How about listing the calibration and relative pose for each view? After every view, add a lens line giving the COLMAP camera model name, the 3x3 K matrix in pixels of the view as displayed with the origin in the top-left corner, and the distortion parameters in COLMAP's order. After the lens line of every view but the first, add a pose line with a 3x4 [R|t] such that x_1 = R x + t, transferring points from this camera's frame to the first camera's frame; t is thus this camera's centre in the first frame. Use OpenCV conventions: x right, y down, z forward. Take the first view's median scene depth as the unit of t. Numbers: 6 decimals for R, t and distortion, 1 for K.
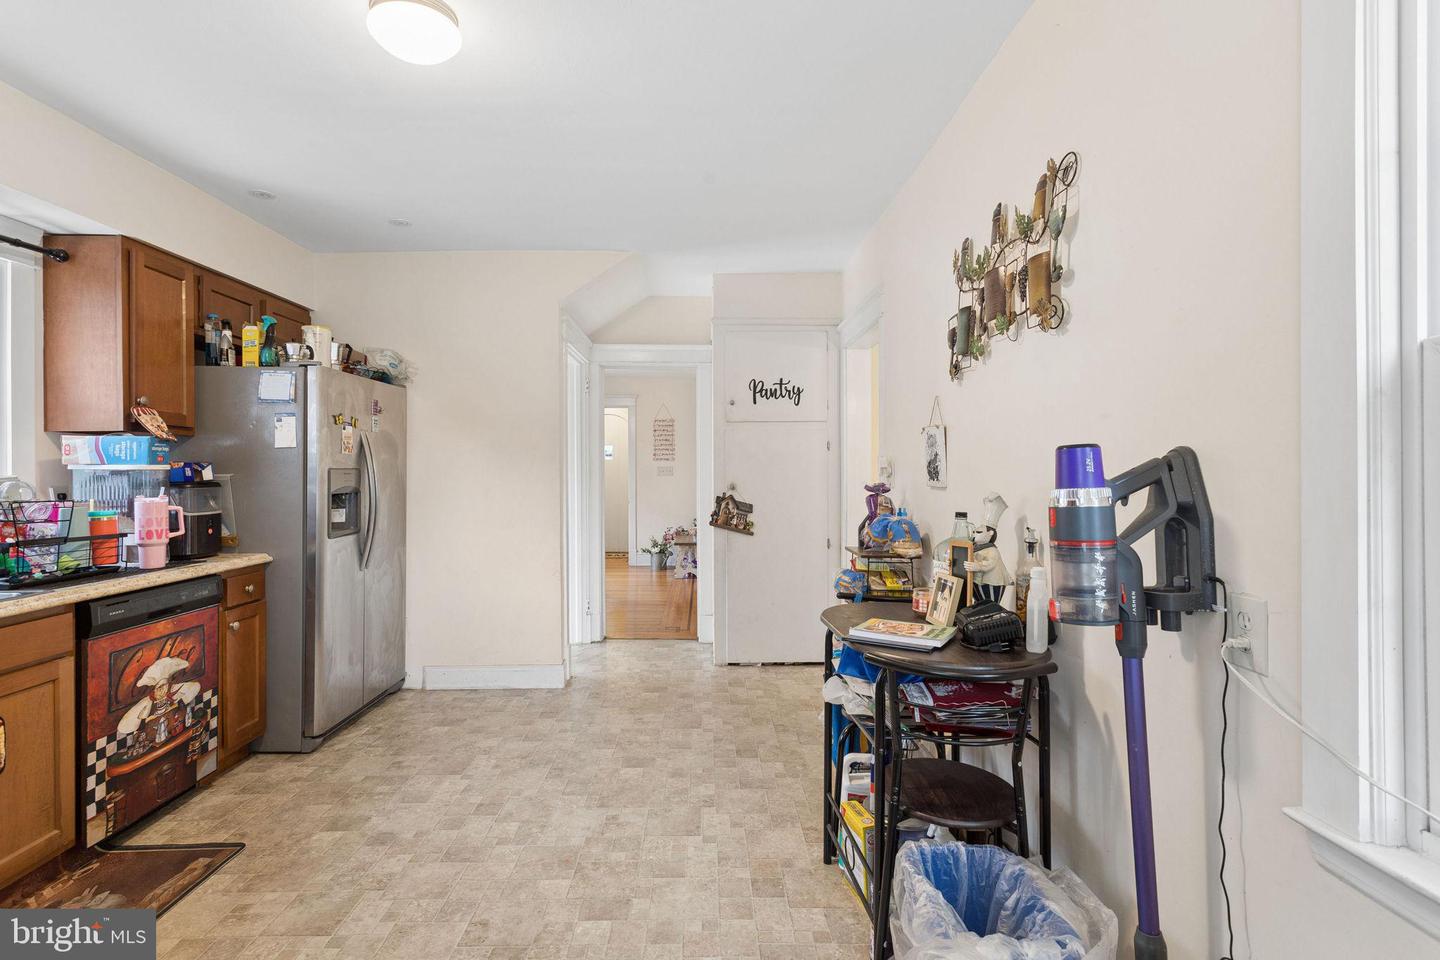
lens RADIAL K [[685.3, 0, 700.6], [0, 685.3, 473.6], [0, 0, 1]] dist [0.004349, 0.001903]
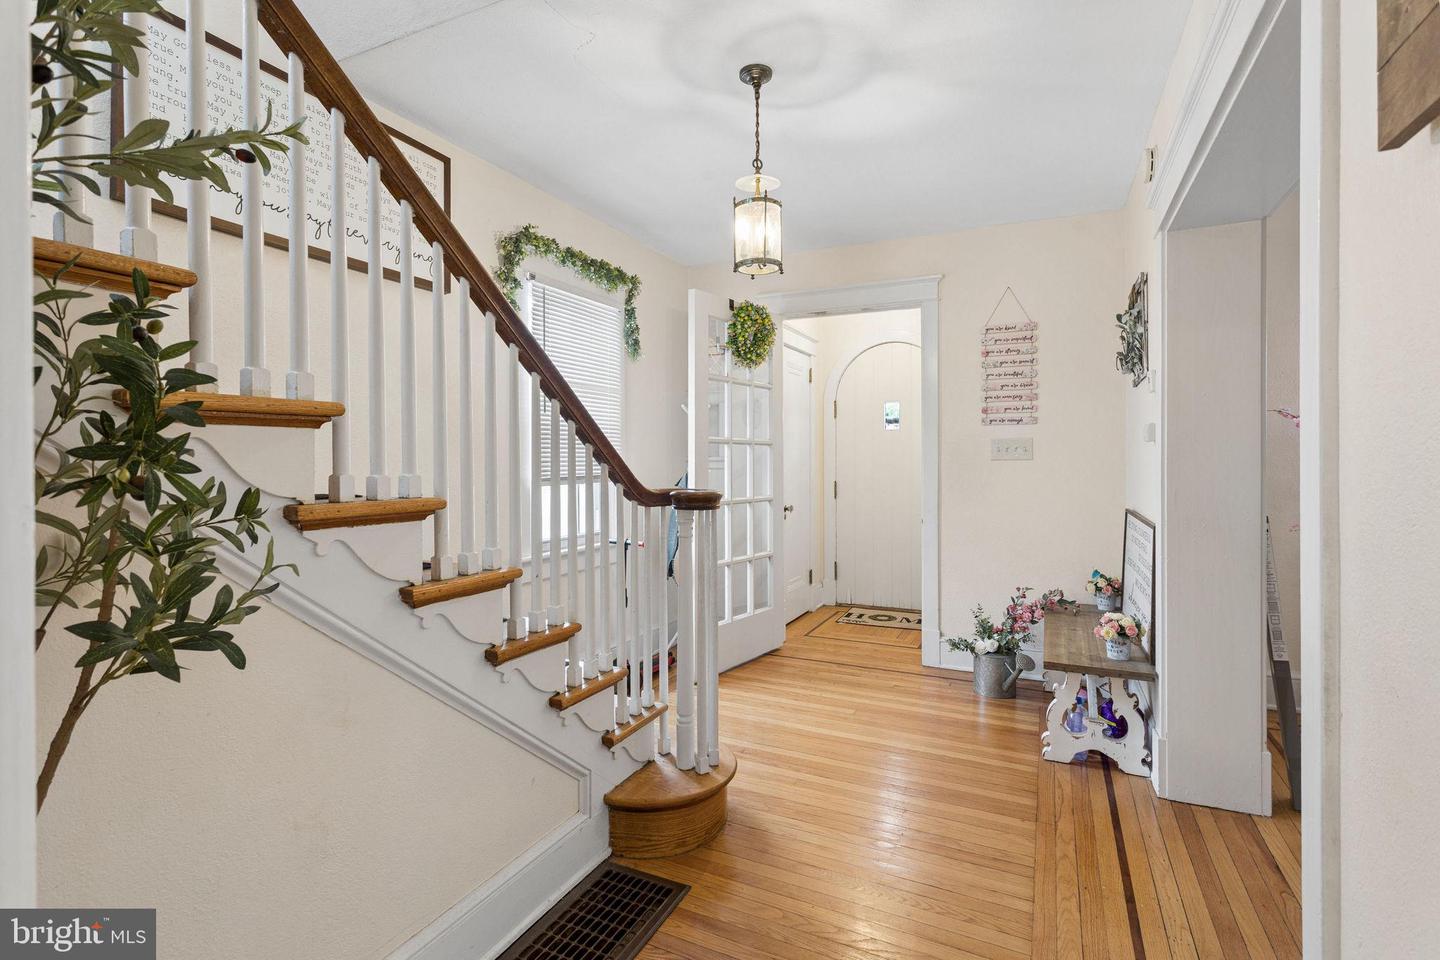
lens RADIAL K [[678.5, 0, 716.2], [0, 678.5, 456.2], [0, 0, 1]] dist [0.000301, 0.004823]
pose [[0.899186, 0.000458, -0.437567, -0.109866], [-0.001750, 0.999995, -0.002549, 0.005702], [0.437564, 0.003058, 0.899182, 1.843926]]
